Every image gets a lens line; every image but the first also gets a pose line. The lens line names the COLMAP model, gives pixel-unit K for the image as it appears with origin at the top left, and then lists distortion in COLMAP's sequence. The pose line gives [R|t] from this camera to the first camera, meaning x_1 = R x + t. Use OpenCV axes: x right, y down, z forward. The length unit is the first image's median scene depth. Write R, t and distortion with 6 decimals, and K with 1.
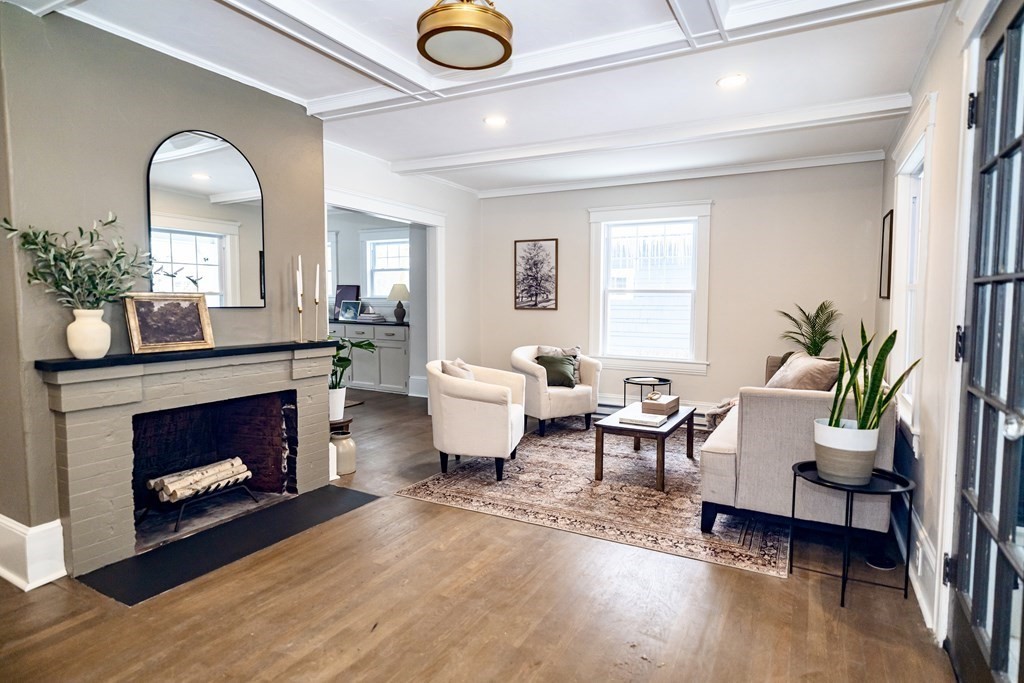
lens RADIAL K [[555.4, 0, 486.5], [0, 555.4, 329.8], [0, 0, 1]] dist [0.024180, 0.000009]
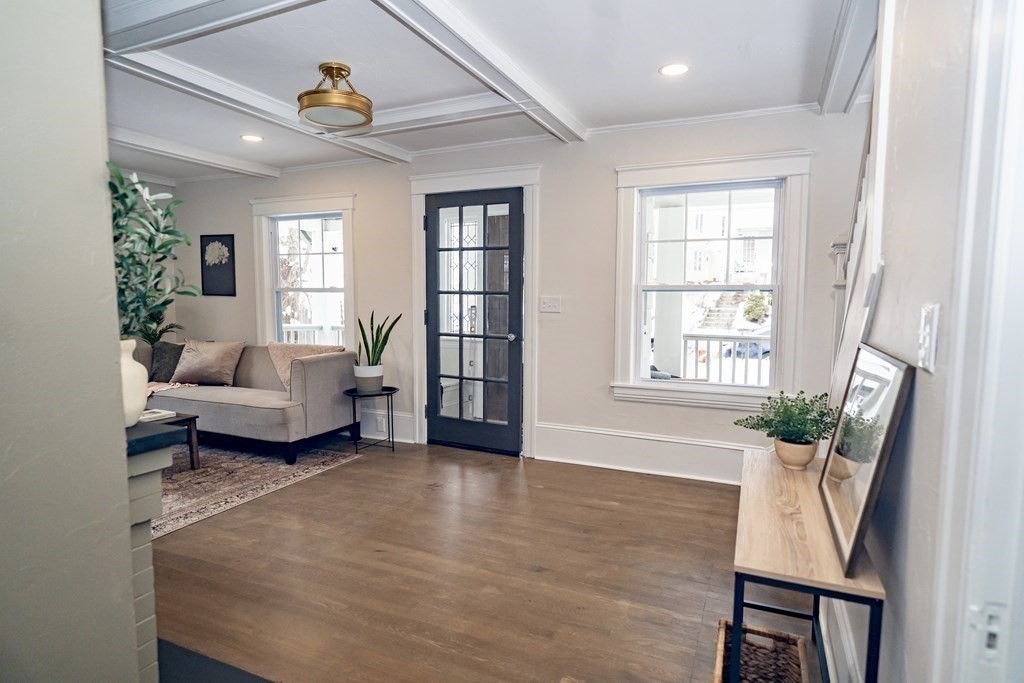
lens RADIAL K [[578.6, 0, 512.0], [0, 578.6, 341.5], [0, 0, 1]] dist [-0.006284, -0.000955]
pose [[-0.089589, -0.077088, 0.992991, -0.961415], [0.061467, 0.994672, 0.082764, -0.021042], [-0.994080, 0.068451, -0.084373, 0.512181]]
